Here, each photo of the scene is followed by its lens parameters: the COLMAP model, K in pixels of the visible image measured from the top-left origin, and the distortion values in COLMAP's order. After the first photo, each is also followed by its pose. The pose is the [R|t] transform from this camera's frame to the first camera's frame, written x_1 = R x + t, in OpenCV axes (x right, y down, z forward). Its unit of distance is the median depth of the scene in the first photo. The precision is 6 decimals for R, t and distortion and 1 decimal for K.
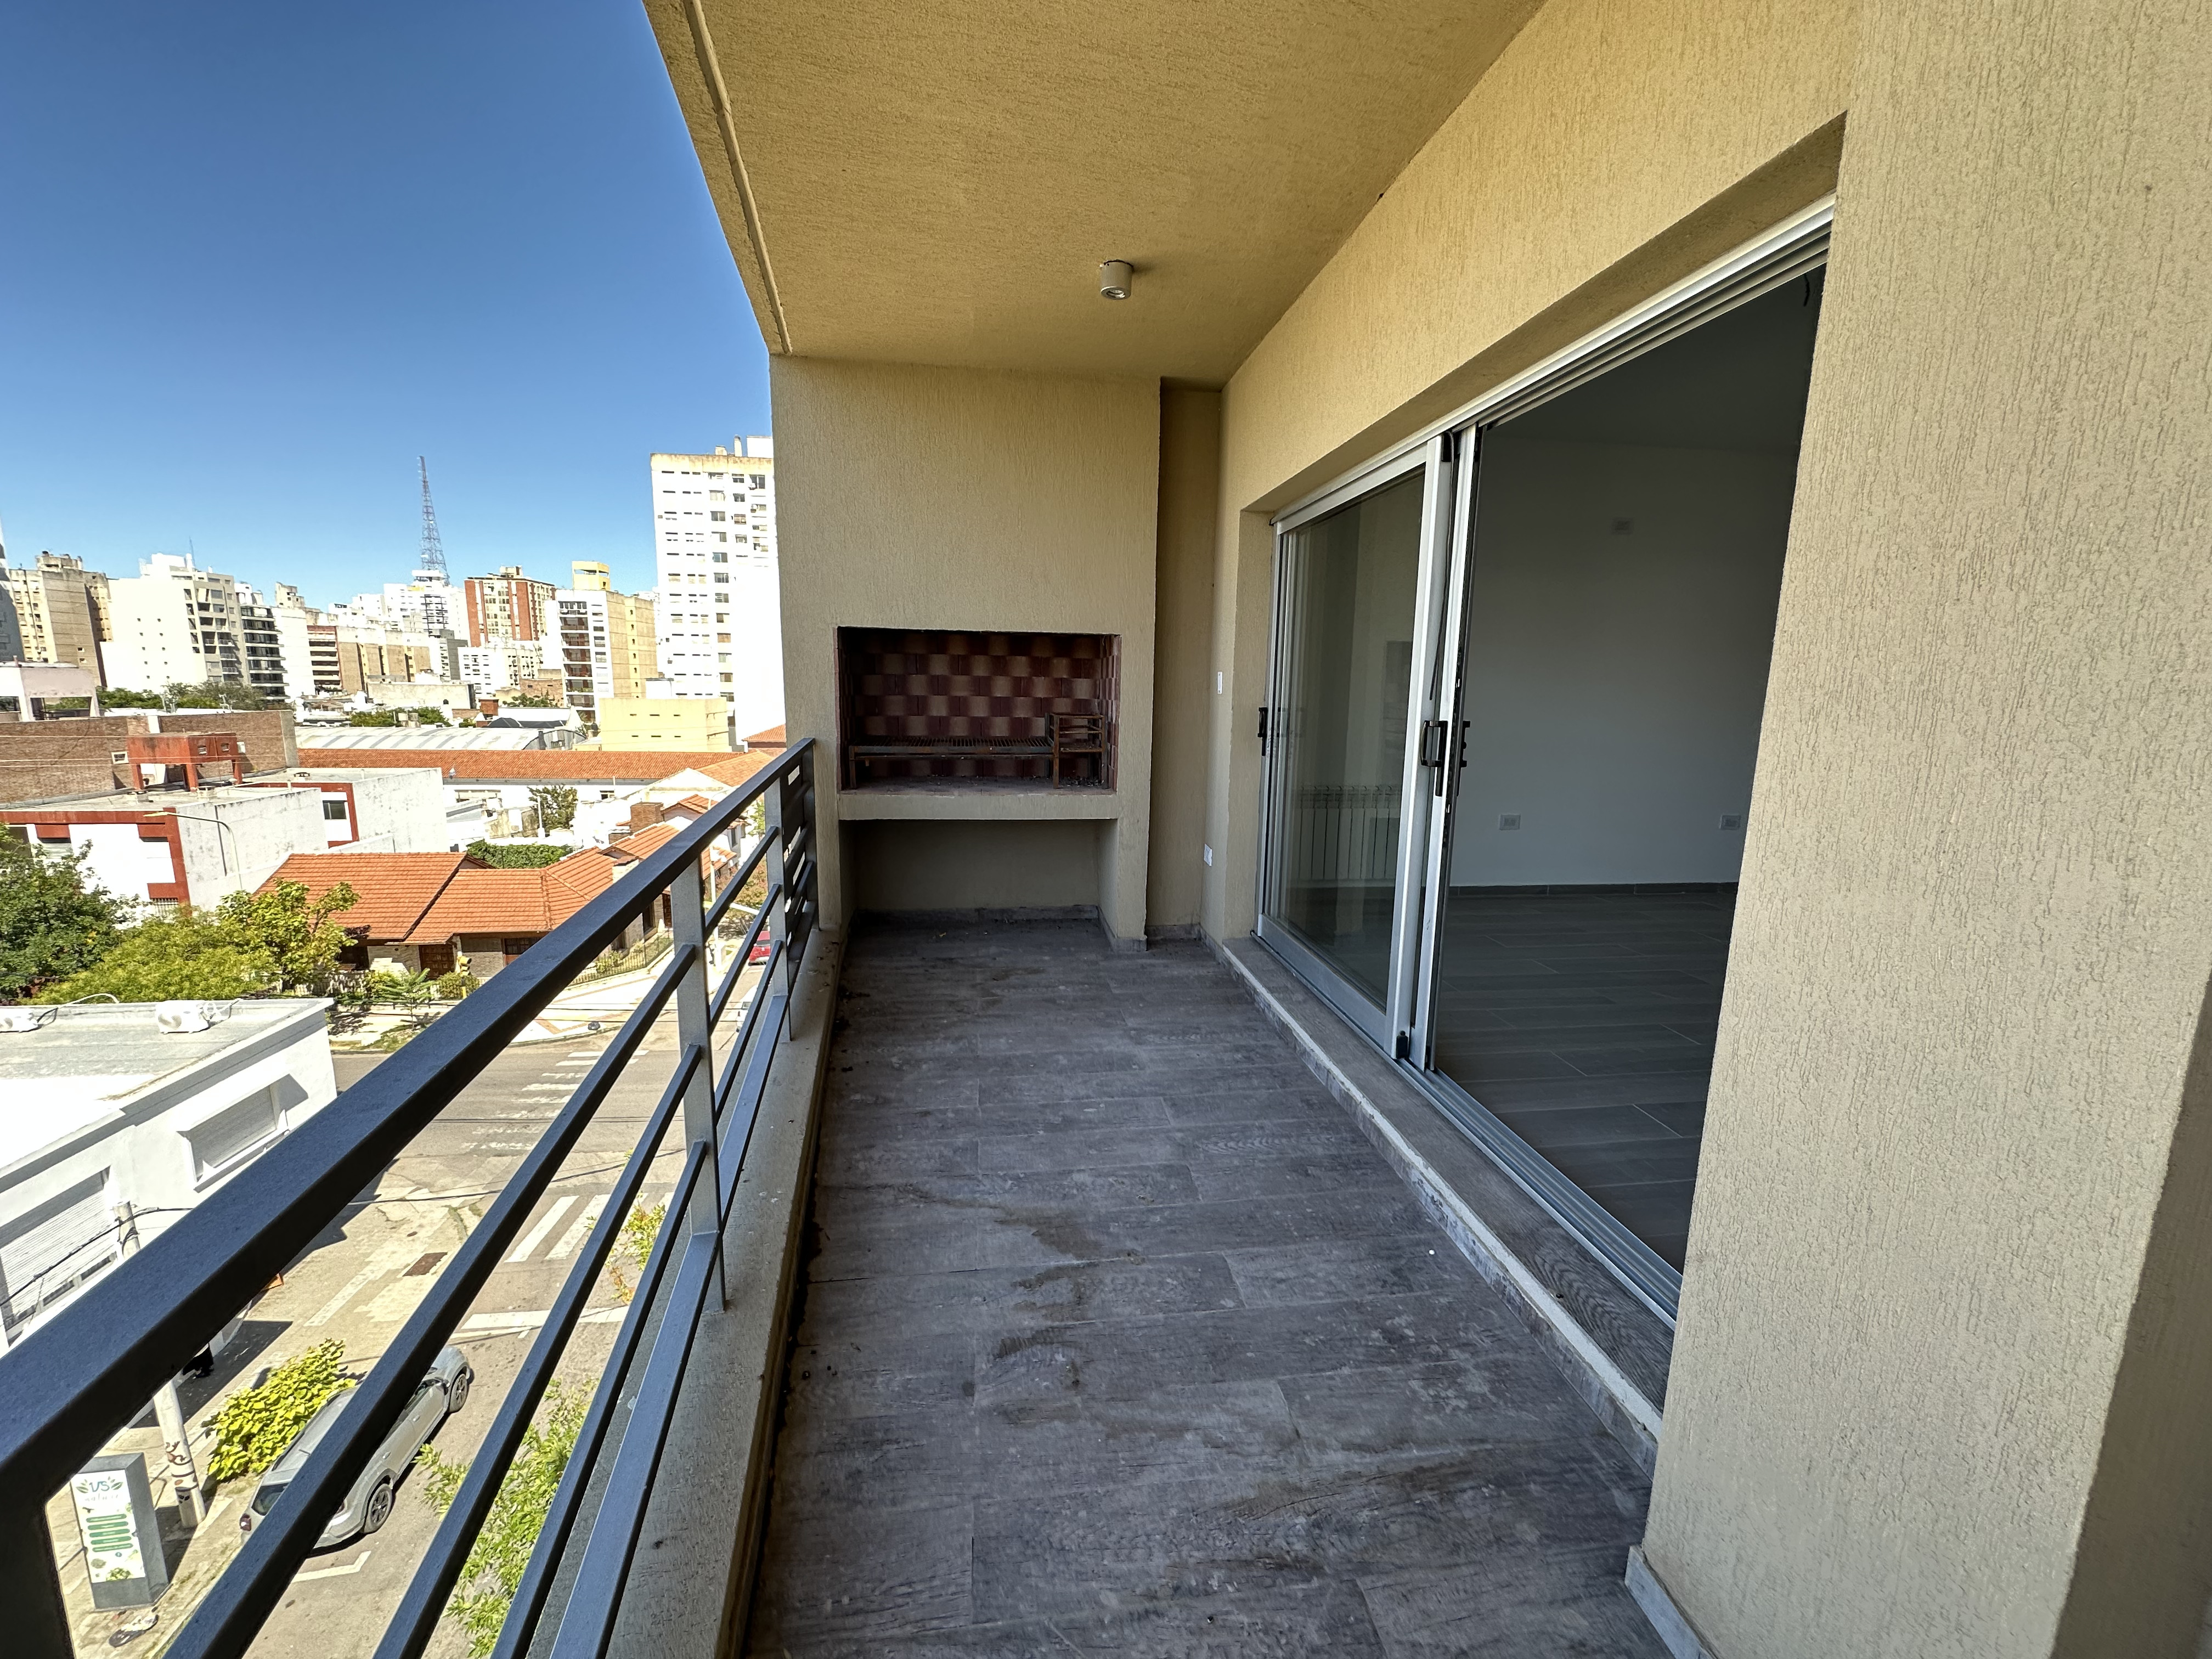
lens RADIAL K [[881.5, 0, 1109.9], [0, 881.5, 833.5], [0, 0, 1]] dist [-0.007766, 0.001159]
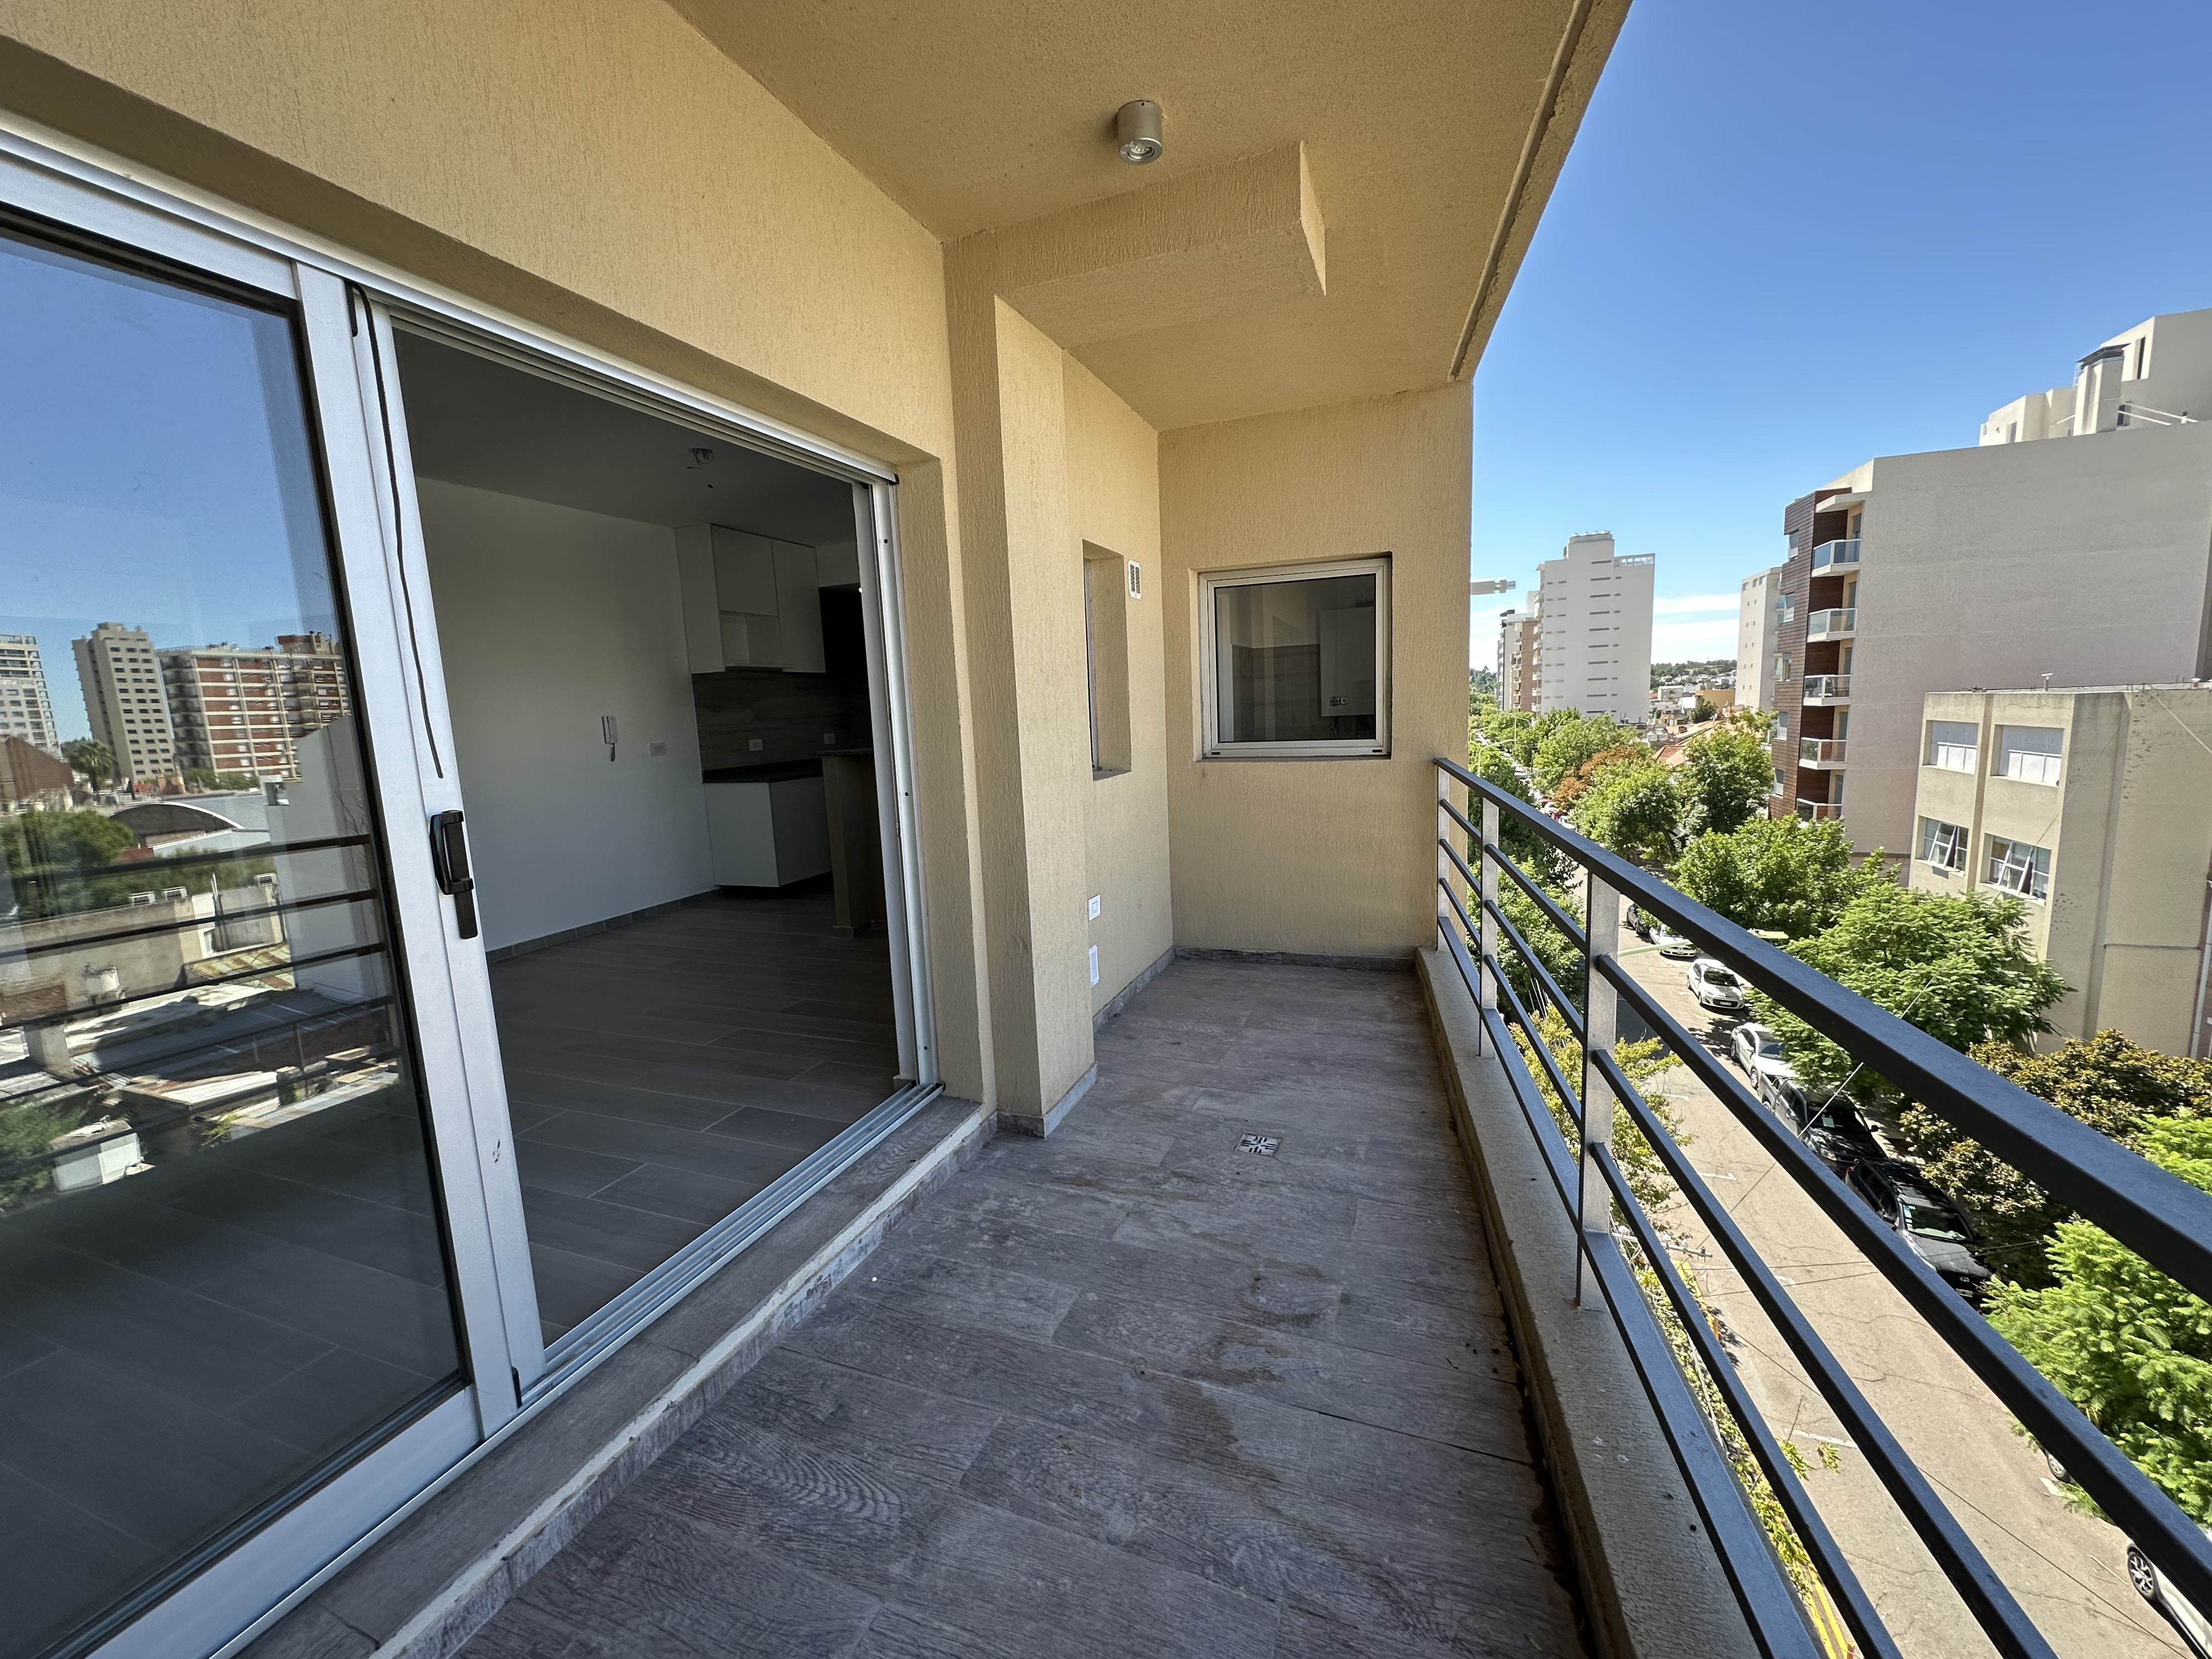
lens RADIAL K [[881.5, 0, 1107.4], [0, 881.5, 827.8], [0, 0, 1]] dist [-0.007766, 0.001159]
pose [[-0.874938, -0.045389, 0.482103, -0.374189], [0.109095, 0.951525, 0.287574, -0.316345], [-0.471786, 0.304205, -0.827573, 1.714320]]
